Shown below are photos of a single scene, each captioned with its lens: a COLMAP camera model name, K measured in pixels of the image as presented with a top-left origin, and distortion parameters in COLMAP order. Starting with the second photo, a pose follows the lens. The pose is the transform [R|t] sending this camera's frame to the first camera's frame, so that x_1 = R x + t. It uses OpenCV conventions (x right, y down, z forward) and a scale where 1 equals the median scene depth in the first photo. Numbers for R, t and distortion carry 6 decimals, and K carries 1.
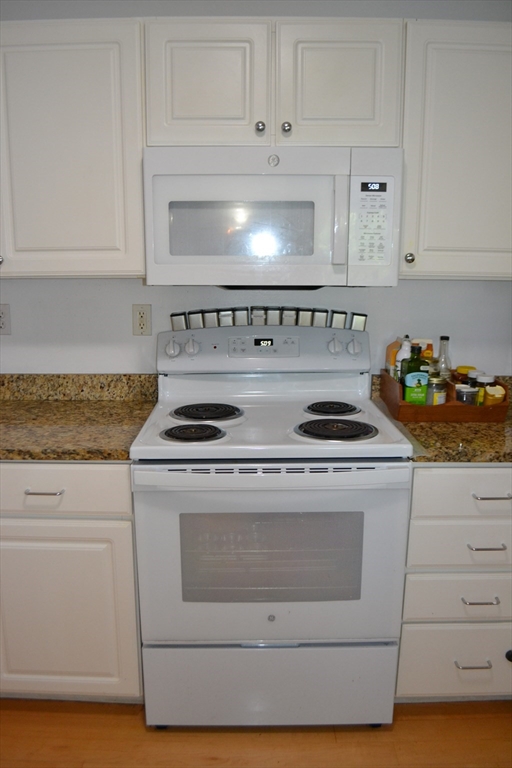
lens RADIAL K [[610.0, 0, 243.3], [0, 610.0, 384.5], [0, 0, 1]] dist [-0.085212, 0.008027]
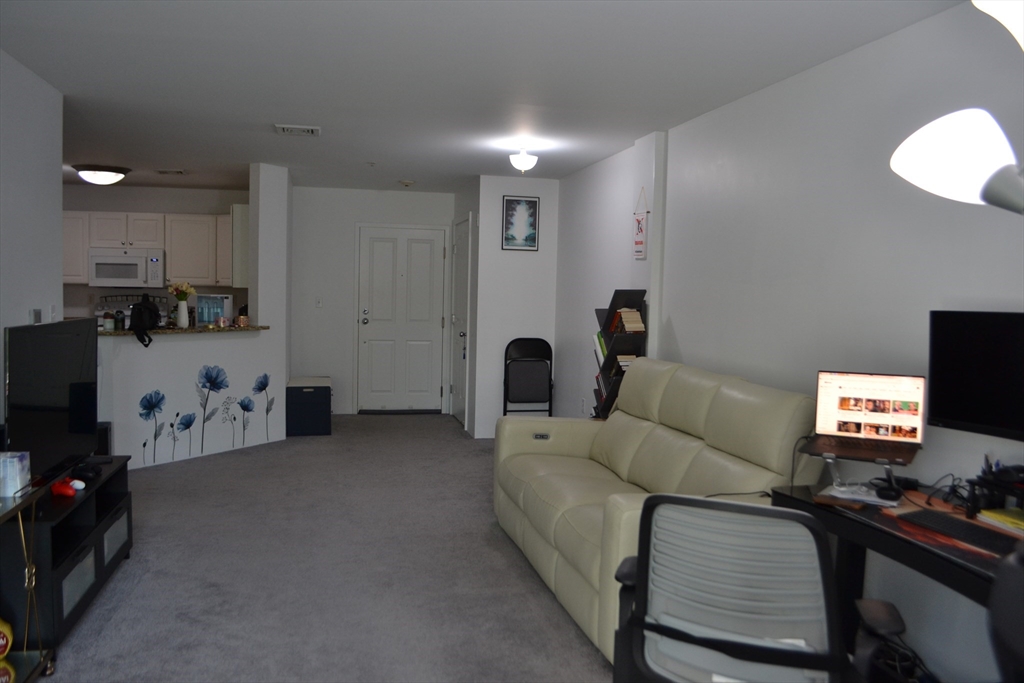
lens RADIAL K [[813.4, 0, 507.5], [0, 813.4, 349.3], [0, 0, 1]] dist [-0.085212, 0.008027]
pose [[0.971686, 0.002409, 0.236266, 1.032856], [0.027594, 0.991948, -0.123601, 0.774215], [-0.234661, 0.126621, 0.963795, -3.668958]]
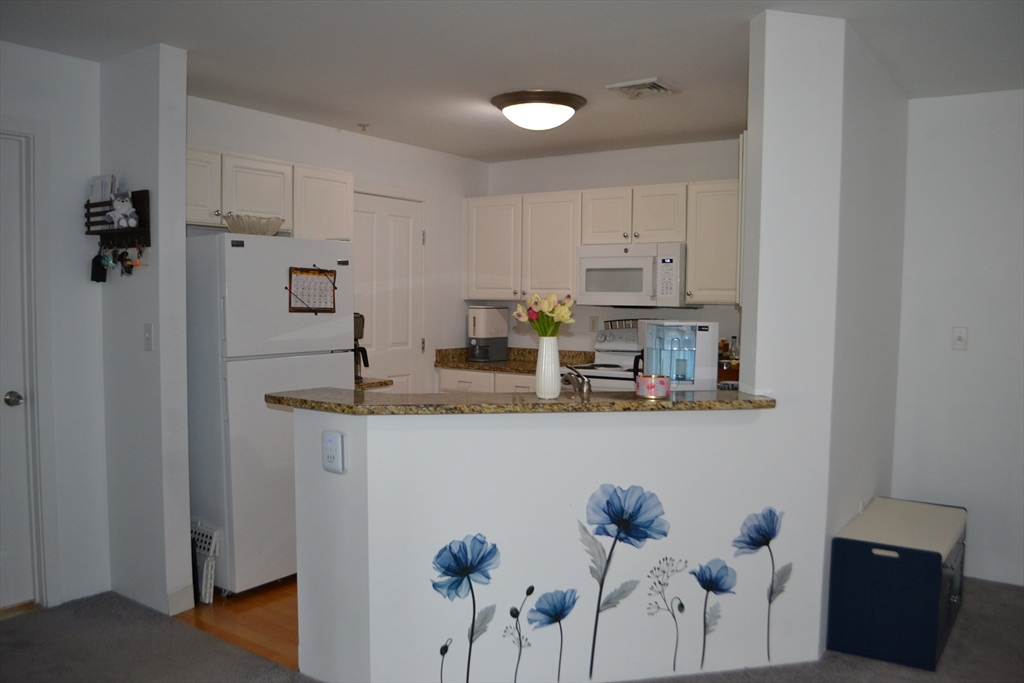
lens RADIAL K [[813.4, 0, 514.1], [0, 813.4, 351.8], [0, 0, 1]] dist [-0.085212, 0.008027]
pose [[0.825528, 0.044622, -0.562595, 1.279136], [-0.123222, 0.987069, -0.102522, 0.328816], [0.550745, 0.153958, 0.820351, -1.491668]]
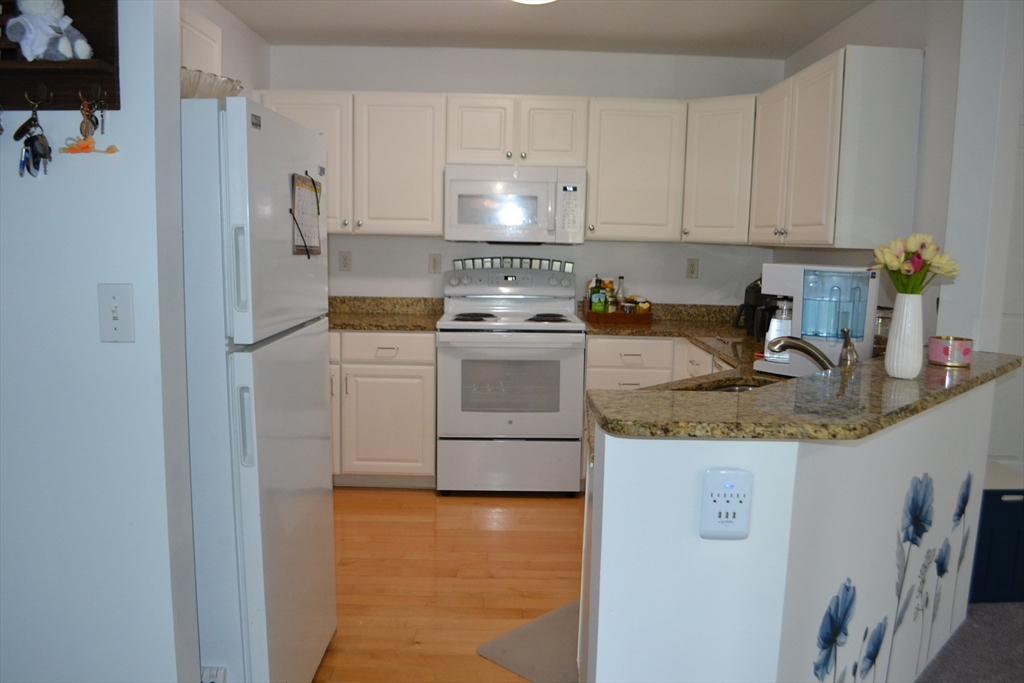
lens RADIAL K [[813.4, 0, 513.9], [0, 813.4, 352.1], [0, 0, 1]] dist [-0.085212, 0.008027]
pose [[0.999654, 0.019118, 0.018065, 0.008882], [-0.017925, 0.997788, -0.064021, 0.298627], [-0.019249, 0.063675, 0.997785, -1.293499]]
